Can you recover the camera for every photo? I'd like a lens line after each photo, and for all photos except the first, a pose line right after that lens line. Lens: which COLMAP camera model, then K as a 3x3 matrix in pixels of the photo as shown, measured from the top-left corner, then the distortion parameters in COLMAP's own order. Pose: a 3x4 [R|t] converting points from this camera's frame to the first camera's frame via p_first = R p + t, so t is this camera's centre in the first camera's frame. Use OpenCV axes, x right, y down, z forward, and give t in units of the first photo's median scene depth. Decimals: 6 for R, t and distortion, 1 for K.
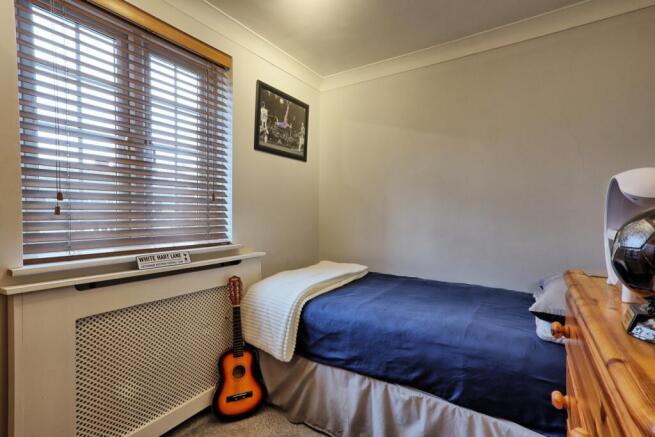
lens RADIAL K [[308.0, 0, 327.5], [0, 308.0, 218.5], [0, 0, 1]] dist [-0.001517, 0.033093]
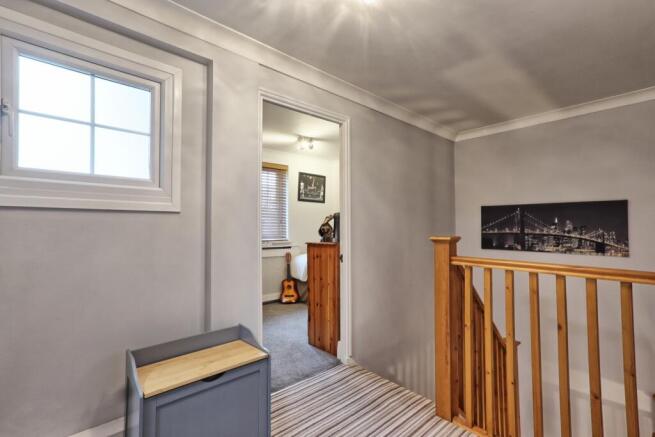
lens RADIAL K [[308.0, 0, 327.5], [0, 308.0, 218.5], [0, 0, 1]] dist [-0.001517, 0.033093]
pose [[0.969435, -0.019255, -0.244590, 0.684646], [0.005685, 0.998411, -0.056065, 0.054378], [0.245281, 0.052961, 0.968004, -1.500339]]
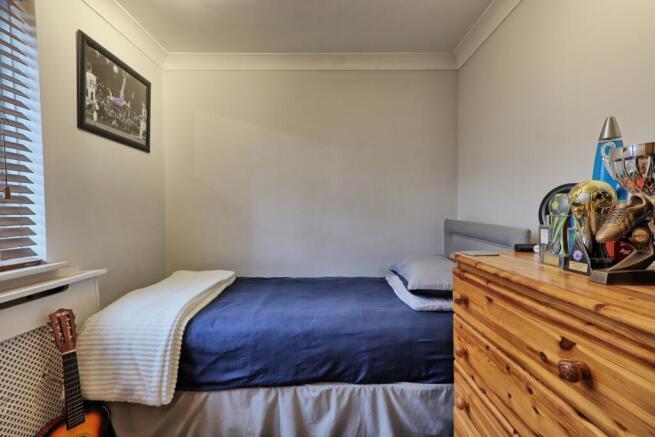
lens RADIAL K [[308.0, 0, 327.5], [0, 308.0, 218.5], [0, 0, 1]] dist [-0.001517, 0.033093]
pose [[0.834698, -0.024870, 0.550147, -0.195564], [0.026315, 0.999640, 0.005264, -0.003244], [-0.550079, 0.010083, 0.835051, 0.093189]]
